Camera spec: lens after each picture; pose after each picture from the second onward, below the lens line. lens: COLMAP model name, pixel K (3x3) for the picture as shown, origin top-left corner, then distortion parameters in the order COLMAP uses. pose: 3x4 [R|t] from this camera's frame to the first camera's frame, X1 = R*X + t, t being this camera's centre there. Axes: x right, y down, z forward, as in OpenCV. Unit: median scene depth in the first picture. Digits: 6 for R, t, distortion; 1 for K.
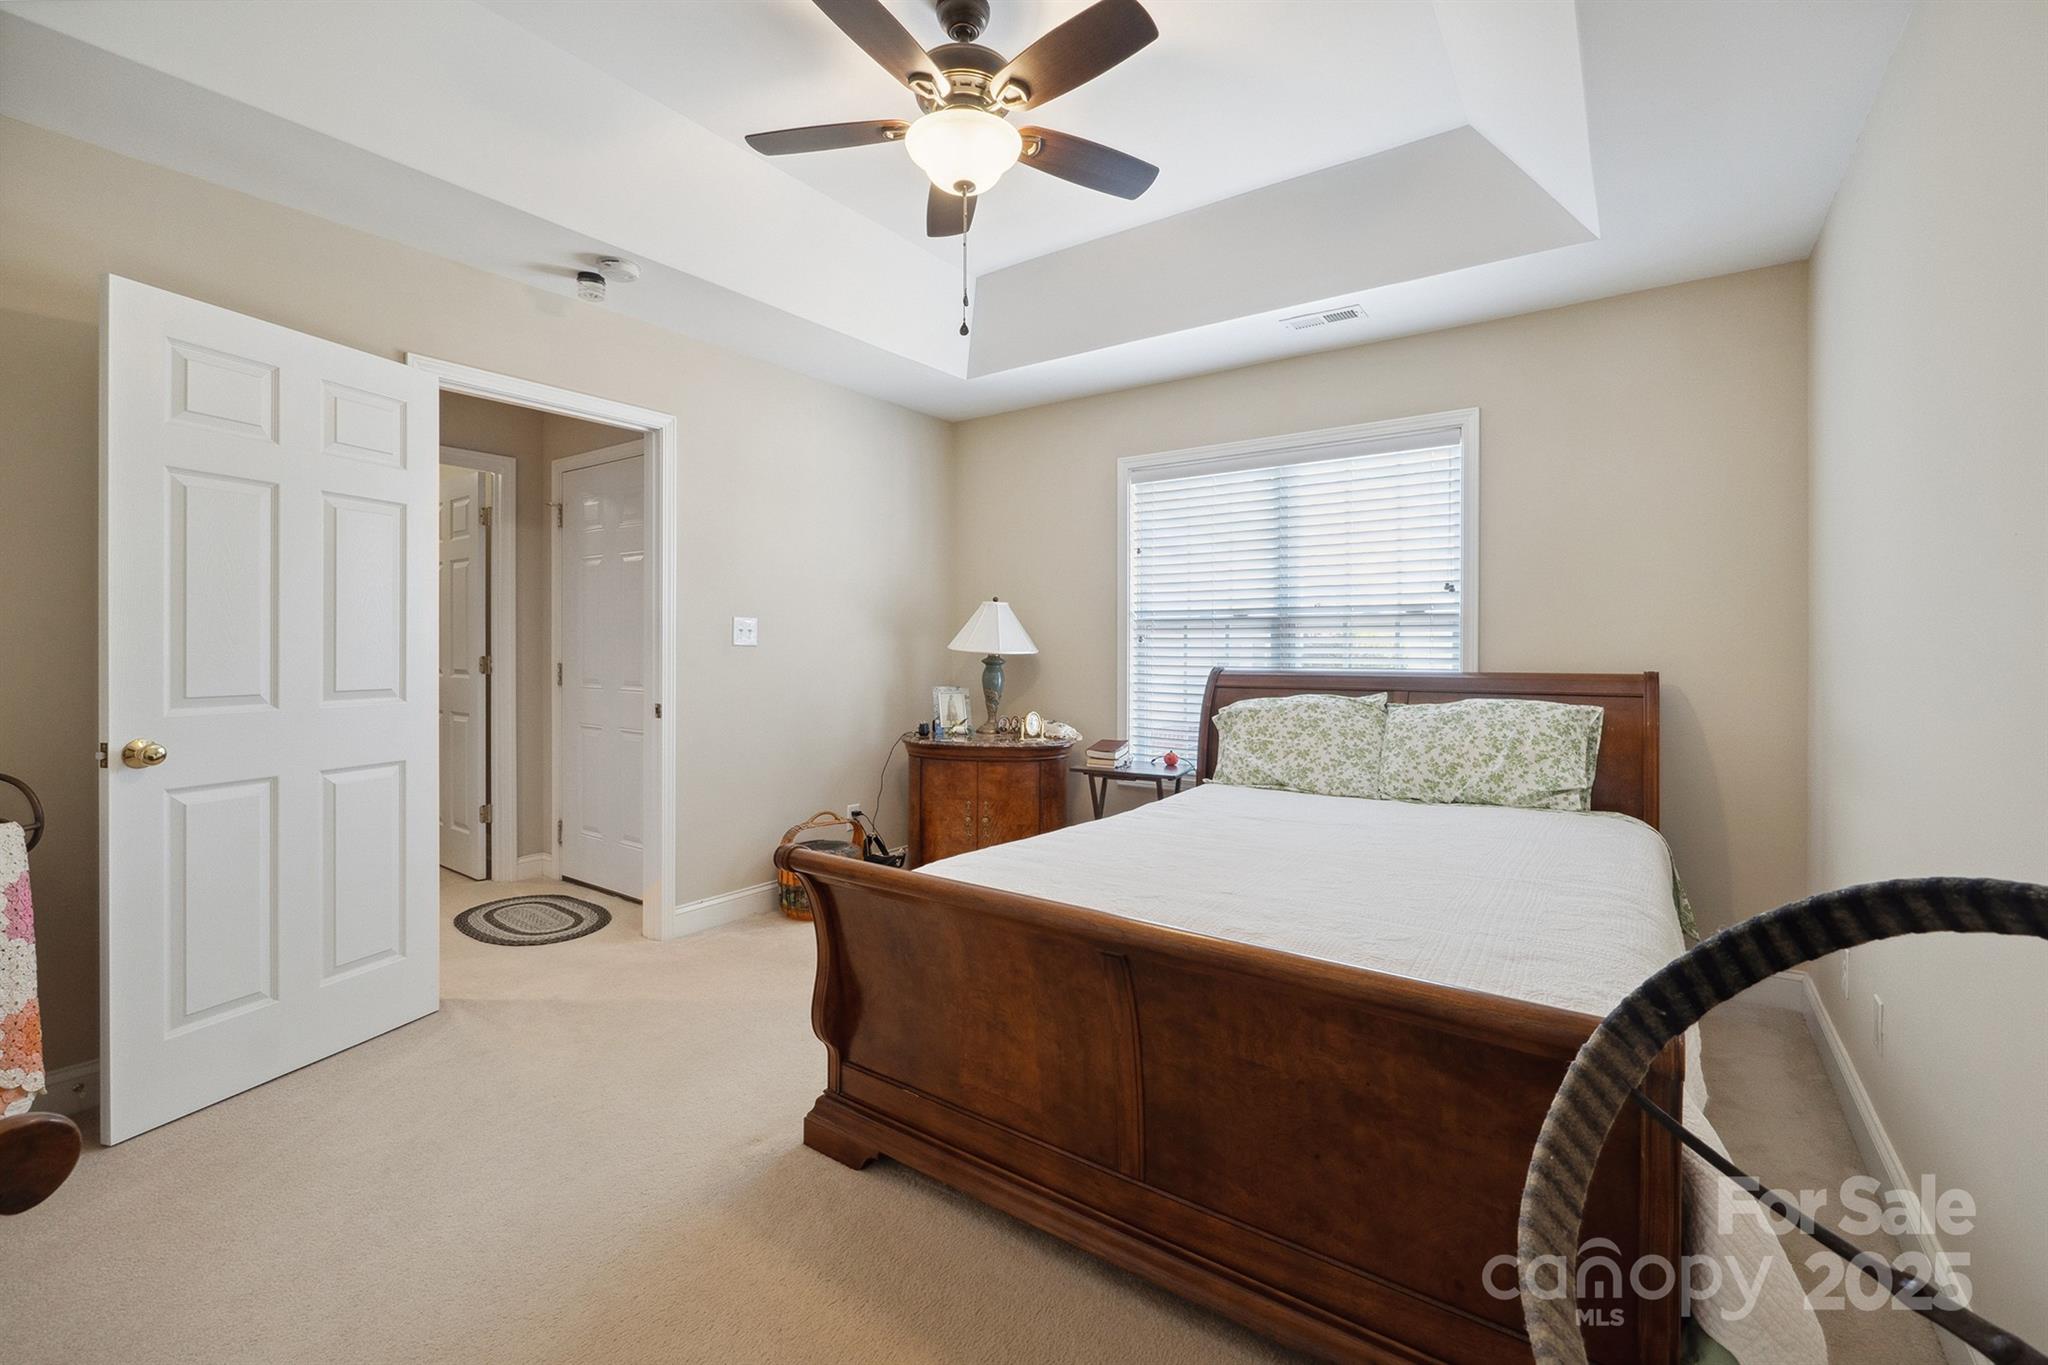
lens RADIAL K [[873.9, 0, 1022.9], [0, 873.9, 659.4], [0, 0, 1]] dist [-0.003170, -0.000217]
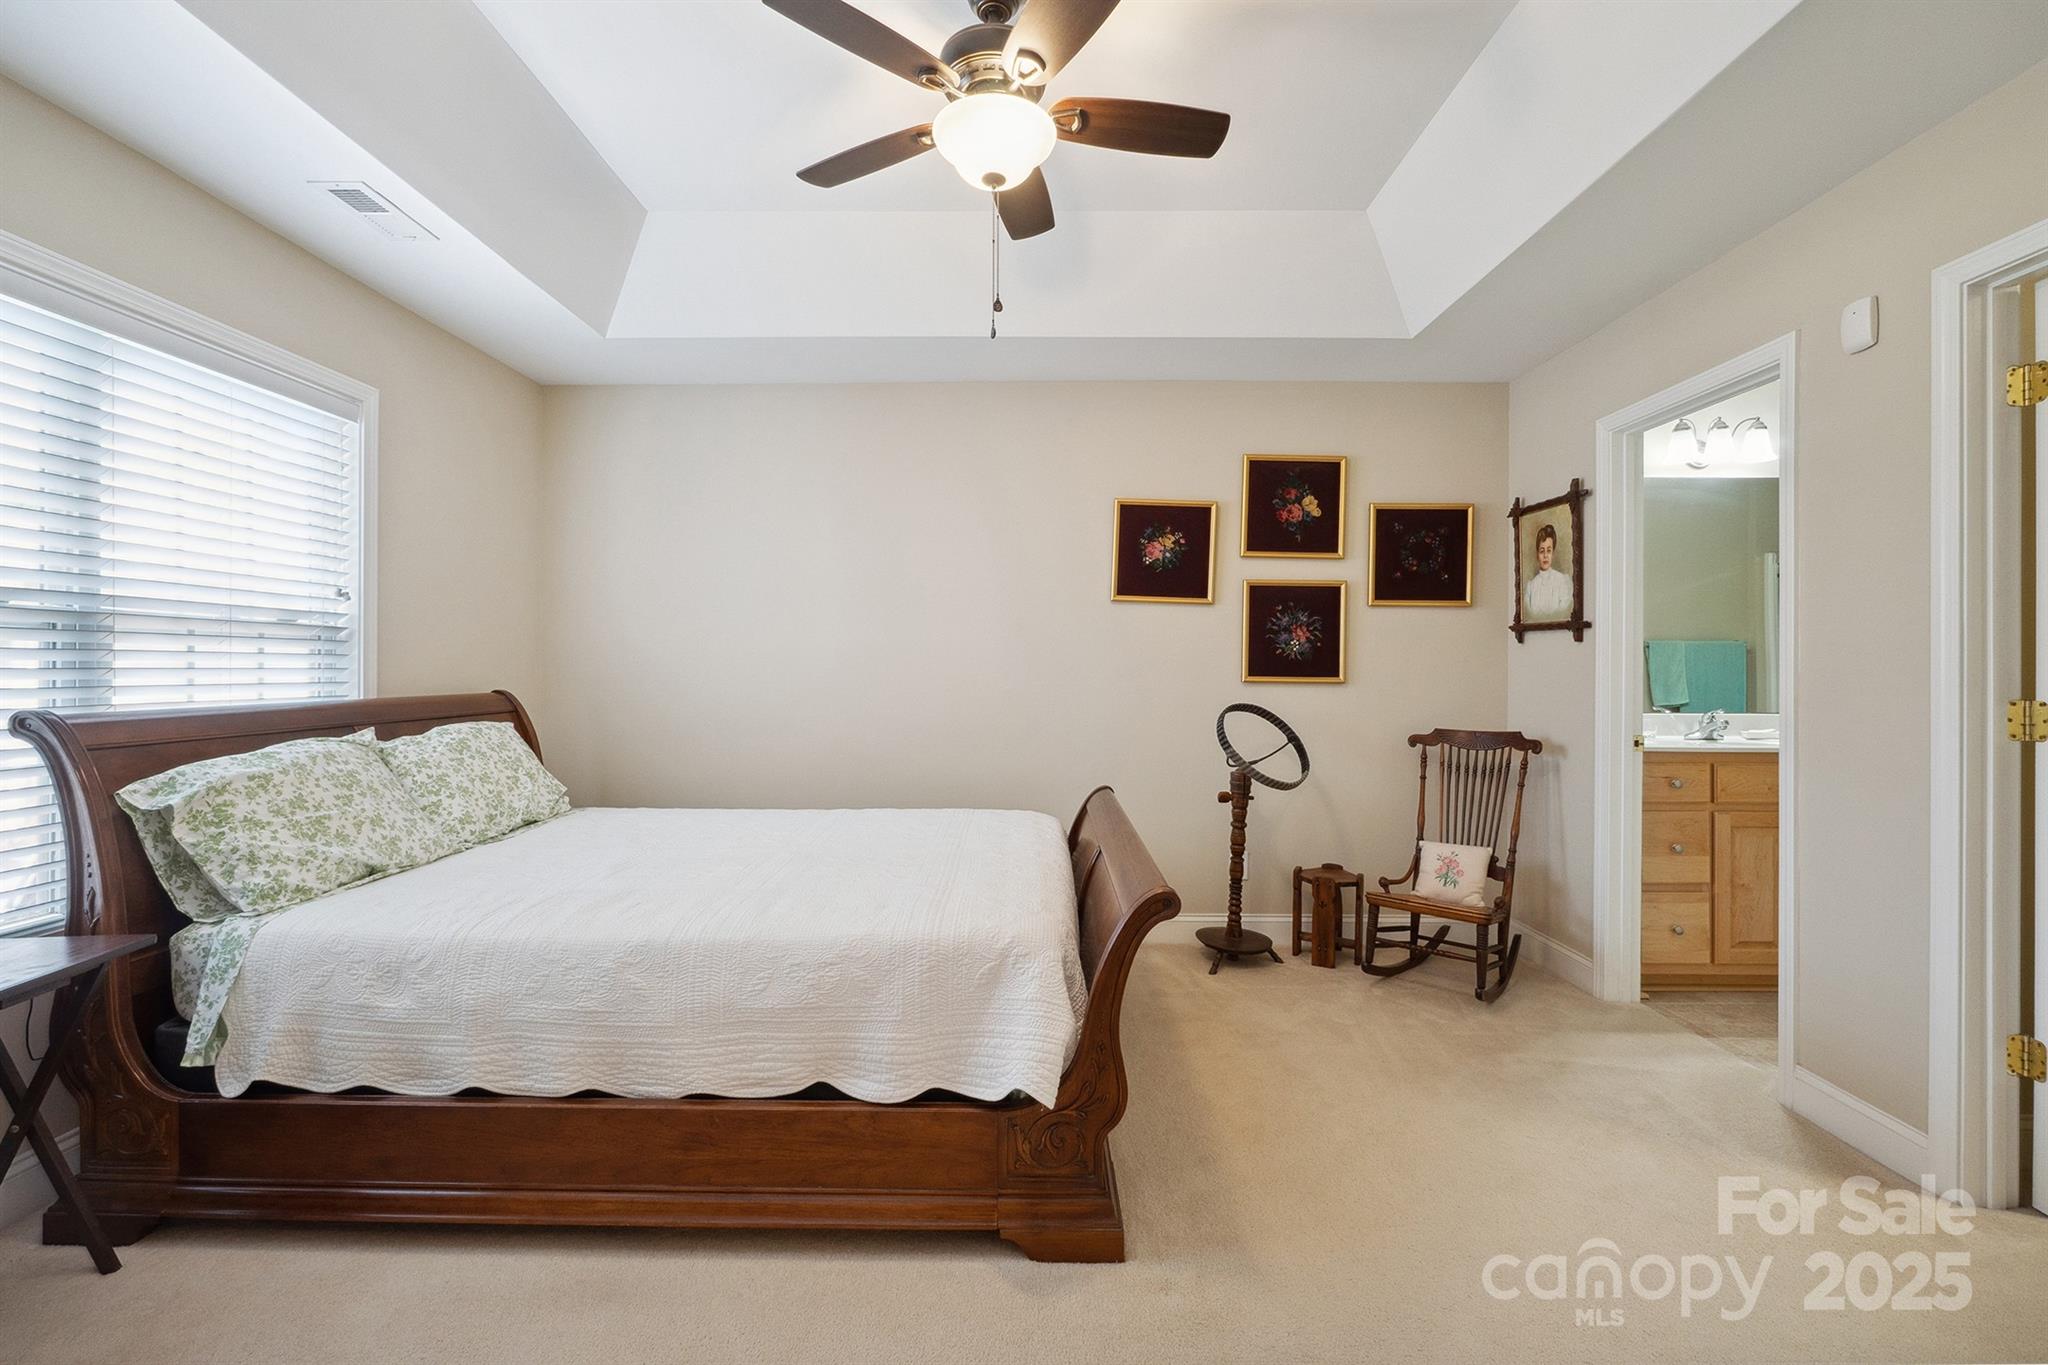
lens RADIAL K [[873.9, 0, 1022.9], [0, 873.9, 659.4], [0, 0, 1]] dist [-0.003170, -0.000217]
pose [[-0.566222, 0.007527, 0.824219, -0.527865], [0.012813, 0.999918, -0.000329, -0.013465], [-0.824154, 0.010374, -0.566271, 0.938612]]
